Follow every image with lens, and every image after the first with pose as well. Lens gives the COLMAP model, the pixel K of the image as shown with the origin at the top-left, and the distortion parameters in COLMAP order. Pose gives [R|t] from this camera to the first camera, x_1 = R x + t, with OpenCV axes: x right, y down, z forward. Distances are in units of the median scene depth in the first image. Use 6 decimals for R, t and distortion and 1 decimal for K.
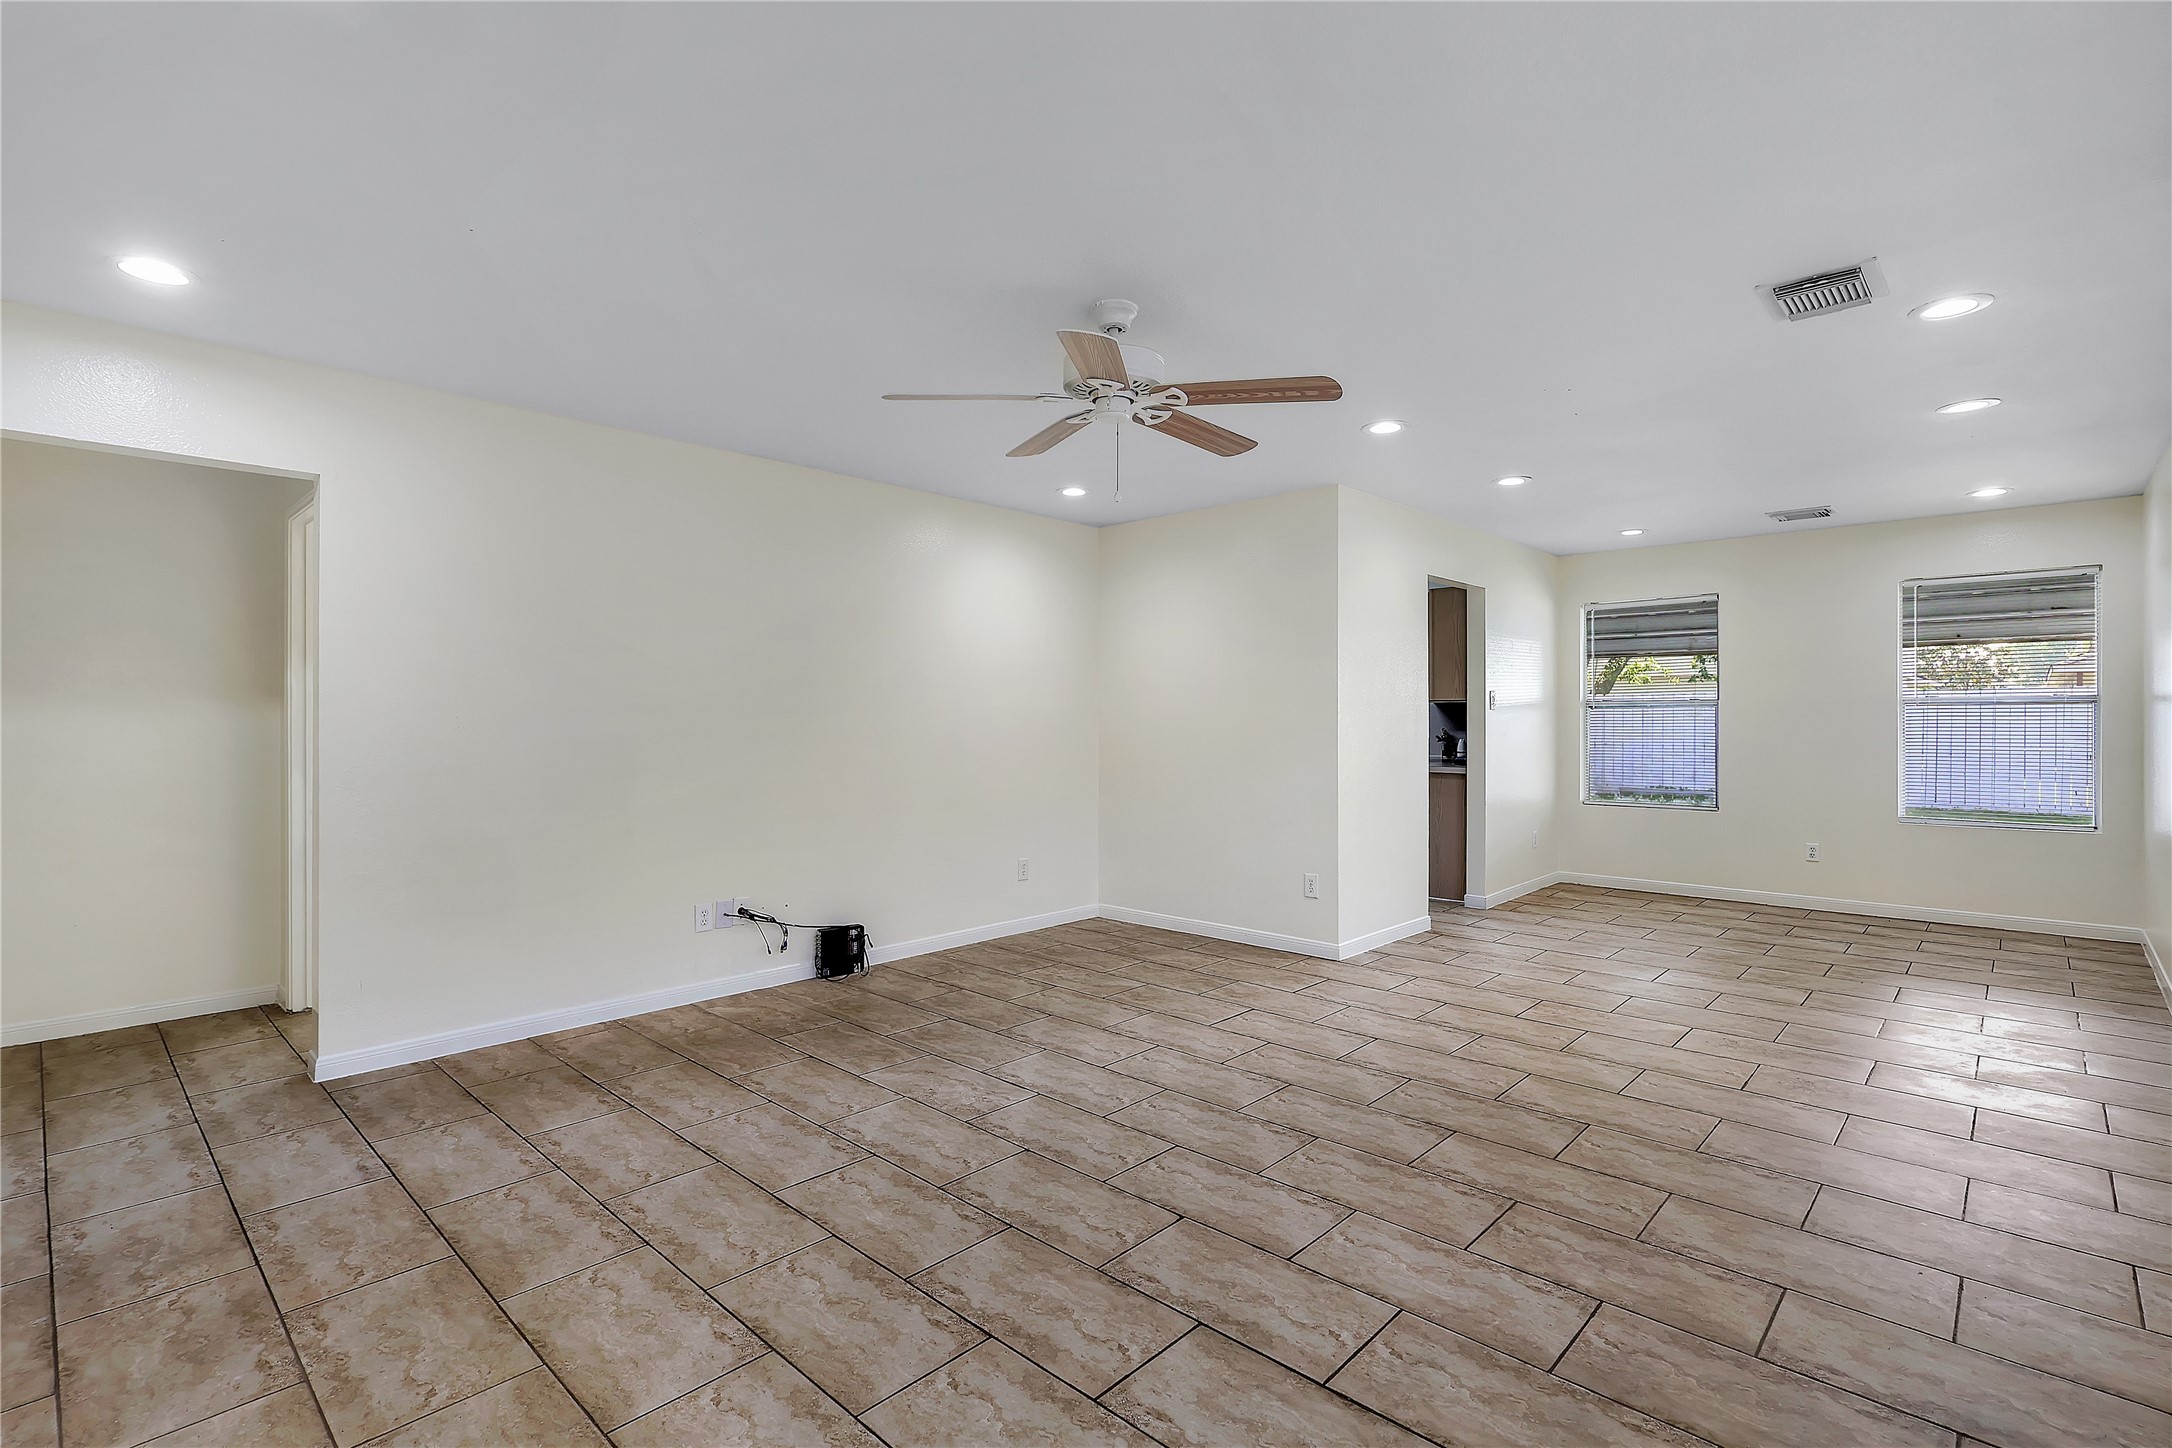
lens RADIAL K [[1013.6, 0, 1085.8], [0, 1013.6, 717.6], [0, 0, 1]] dist [-0.000197, 0.000741]
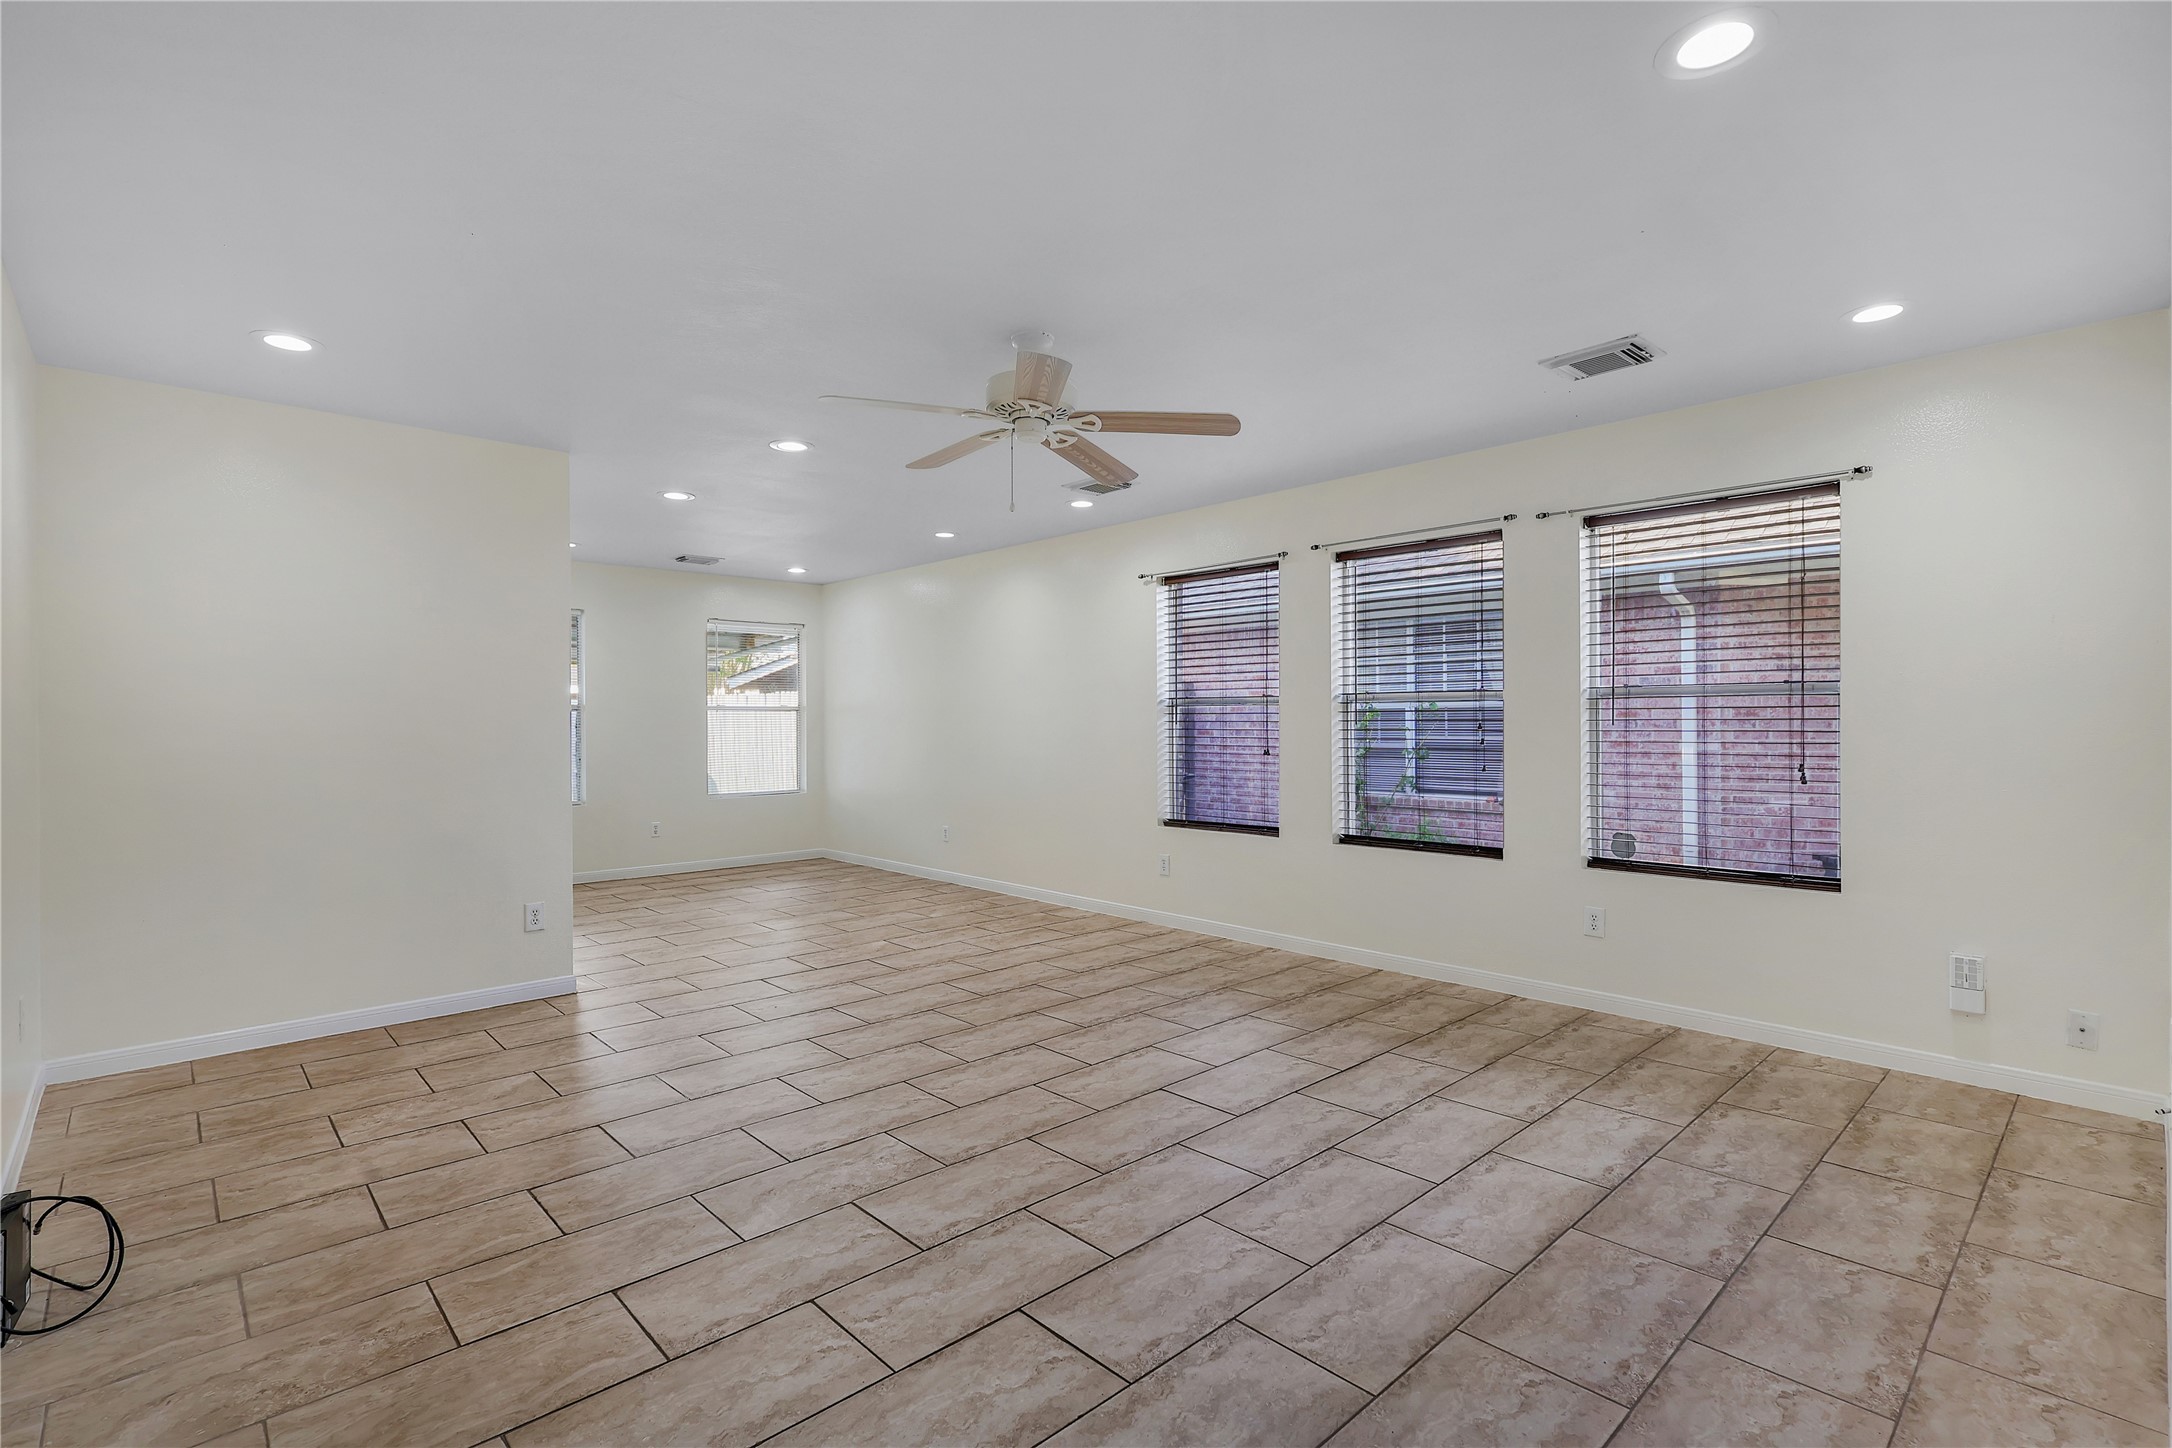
lens RADIAL K [[991.8, 0, 1091.8], [0, 991.8, 725.0], [0, 0, 1]] dist [-0.001028, 0.000482]
pose [[0.059727, -0.001497, 0.998214, -1.033228], [0.005202, 0.999986, 0.001189, 0.010480], [-0.998201, 0.005121, 0.059734, 0.861777]]
